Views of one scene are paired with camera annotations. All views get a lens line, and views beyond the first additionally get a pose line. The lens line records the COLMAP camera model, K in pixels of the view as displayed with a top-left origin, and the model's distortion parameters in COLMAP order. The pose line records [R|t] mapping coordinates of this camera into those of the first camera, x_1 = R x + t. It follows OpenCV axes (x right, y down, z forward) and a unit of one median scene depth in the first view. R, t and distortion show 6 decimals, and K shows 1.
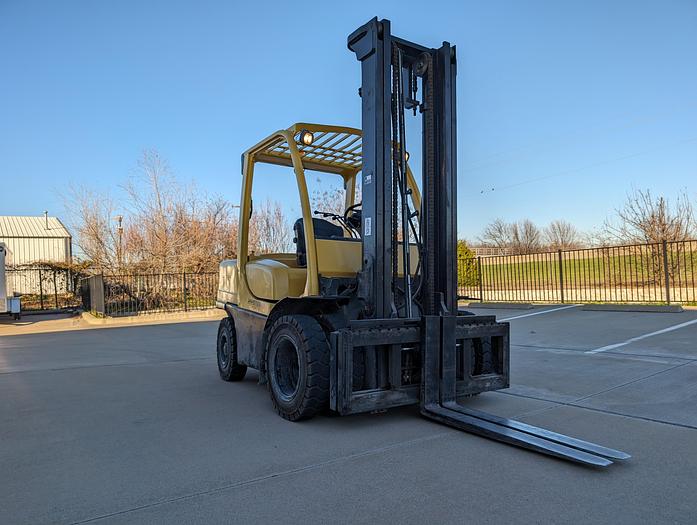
lens RADIAL K [[502.5, 0, 347.0], [0, 502.5, 285.4], [0, 0, 1]] dist [0.035903, -0.034983]
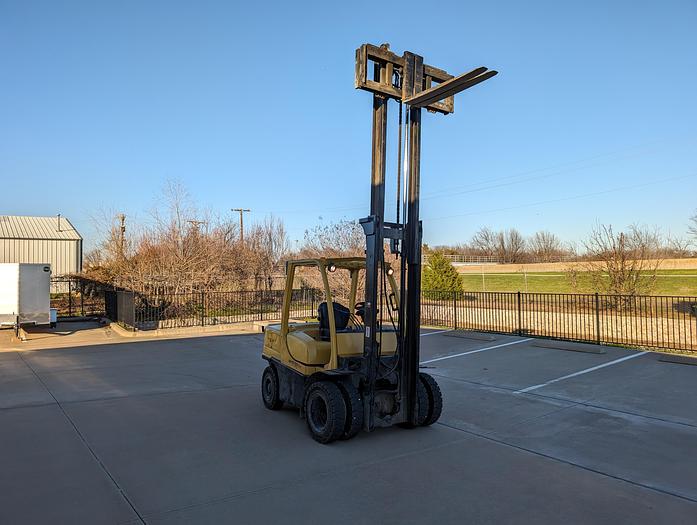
lens RADIAL K [[502.5, 0, 347.0], [0, 502.5, 262.7], [0, 0, 1]] dist [0.035903, -0.034983]
pose [[0.999258, 0.034003, 0.018096, -0.043508], [-0.033352, 0.998826, -0.035138, -0.180465], [-0.019269, 0.034508, 0.999219, -0.469231]]
